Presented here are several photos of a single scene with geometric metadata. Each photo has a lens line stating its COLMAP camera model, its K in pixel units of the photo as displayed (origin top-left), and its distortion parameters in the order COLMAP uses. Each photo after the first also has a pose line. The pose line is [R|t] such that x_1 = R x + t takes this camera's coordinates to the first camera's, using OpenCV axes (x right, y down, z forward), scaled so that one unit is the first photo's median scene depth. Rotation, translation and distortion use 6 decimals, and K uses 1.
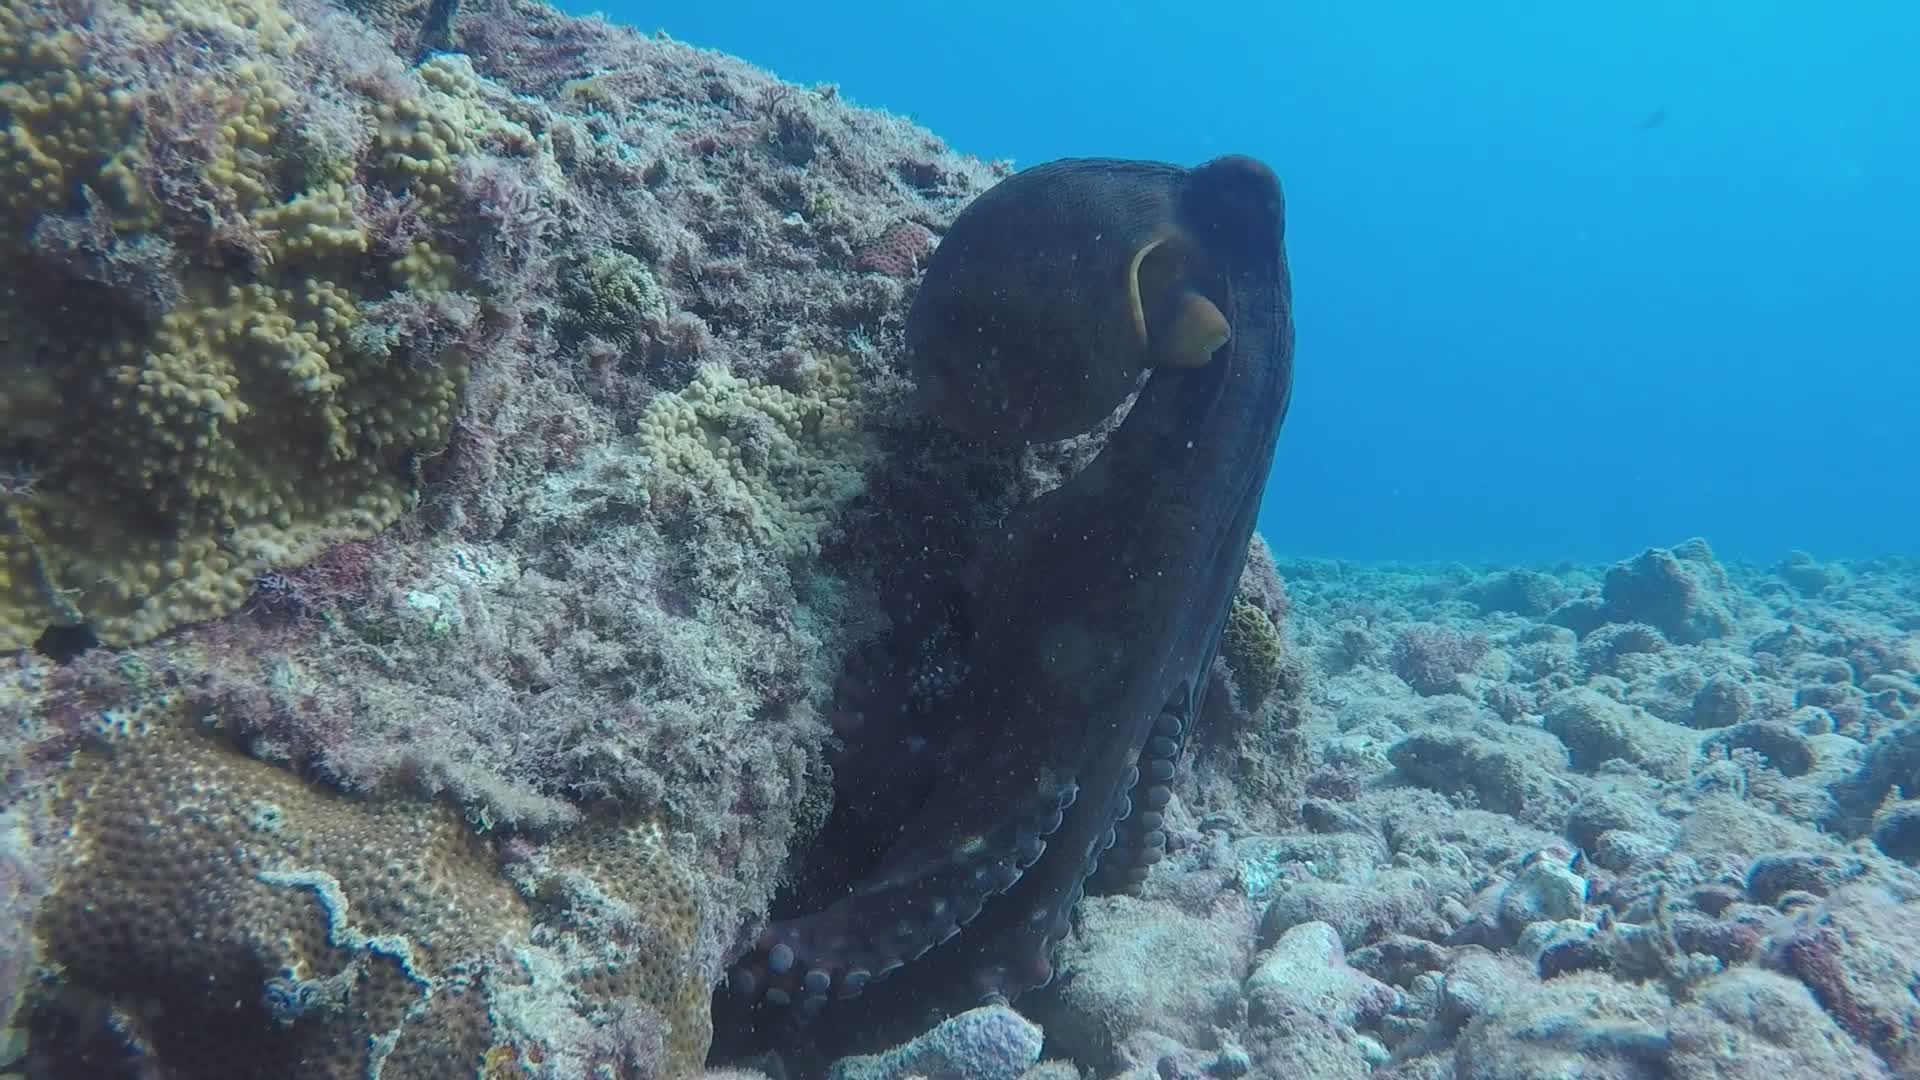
lens RADIAL K [[1373.6, 0, 936.8], [0, 1373.6, 498.5], [0, 0, 1]] dist [-0.103825, 0.098162]
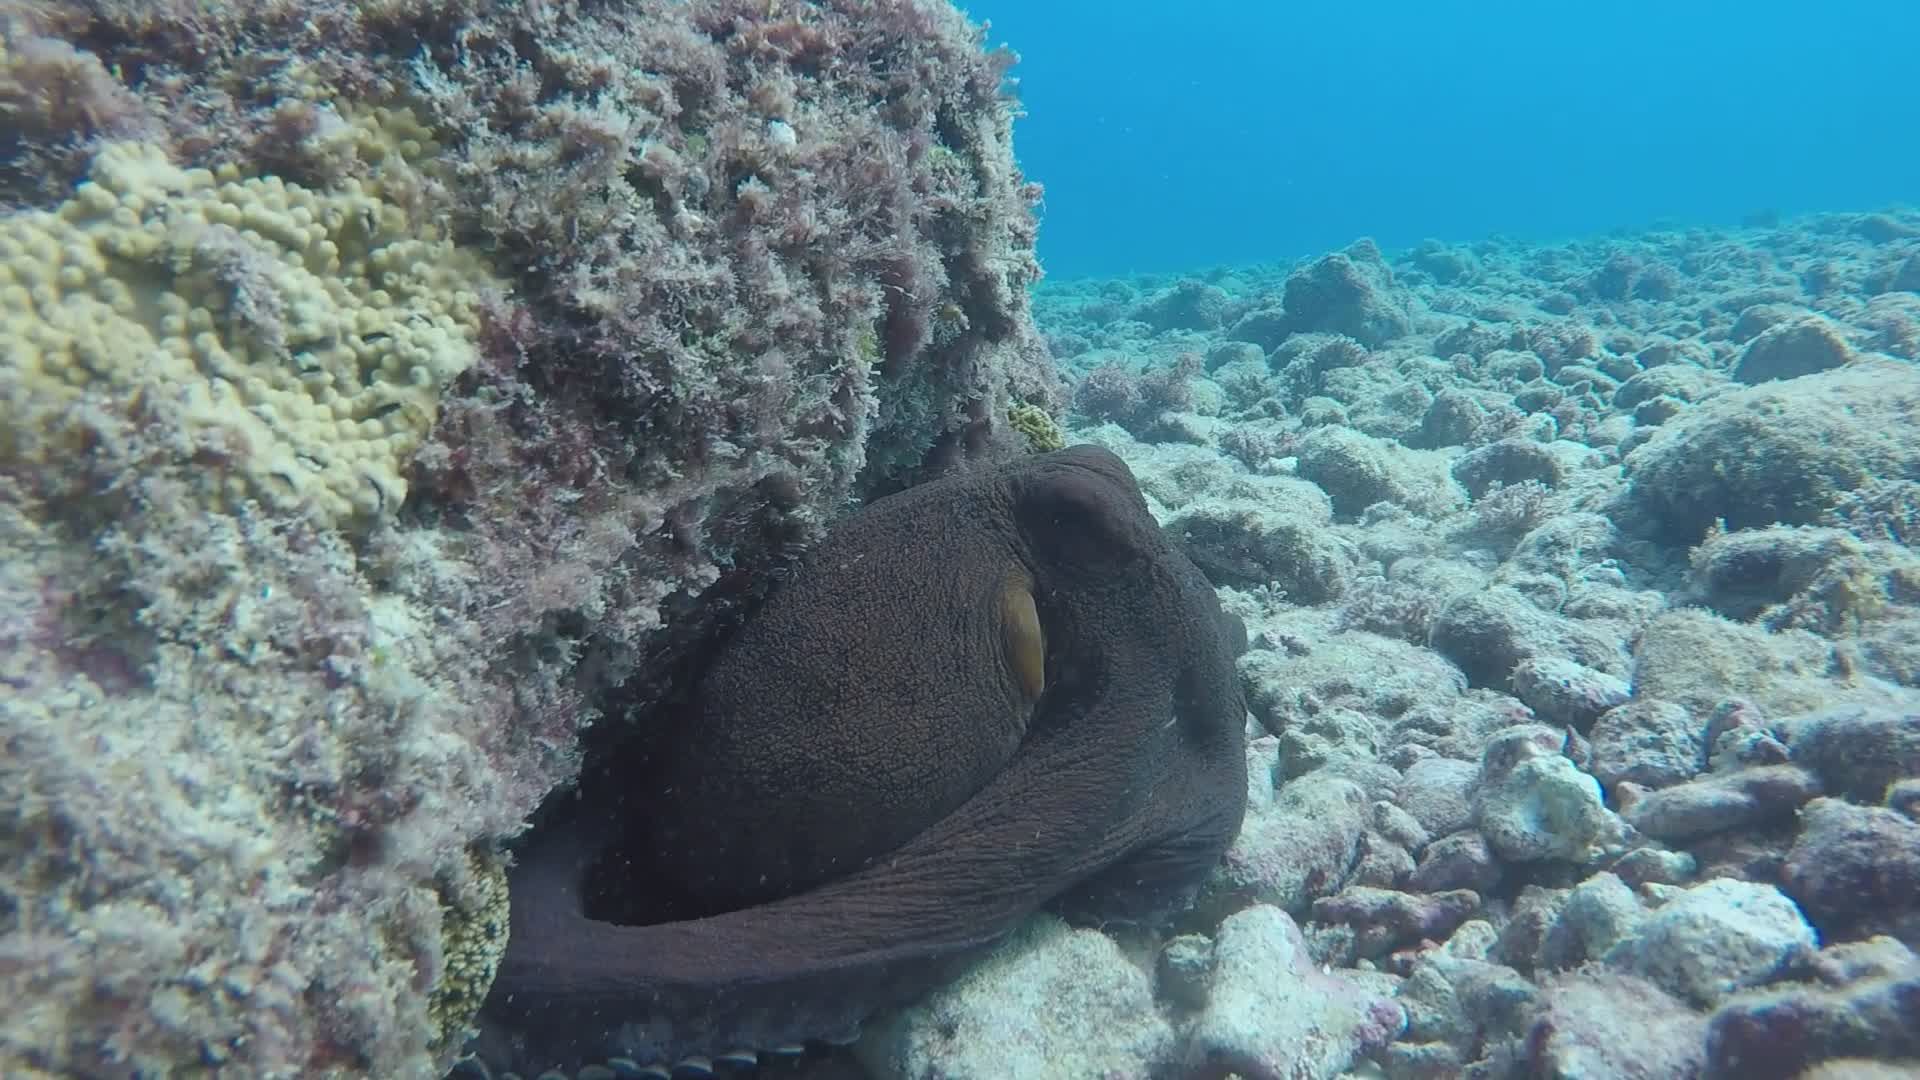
lens RADIAL K [[1373.6, 0, 936.8], [0, 1373.6, 498.5], [0, 0, 1]] dist [-0.103825, 0.098162]
pose [[0.961143, -0.138583, 0.238744, -0.012937], [0.091833, 0.976113, 0.196900, -0.040809], [-0.260328, -0.167324, 0.950911, 0.434100]]
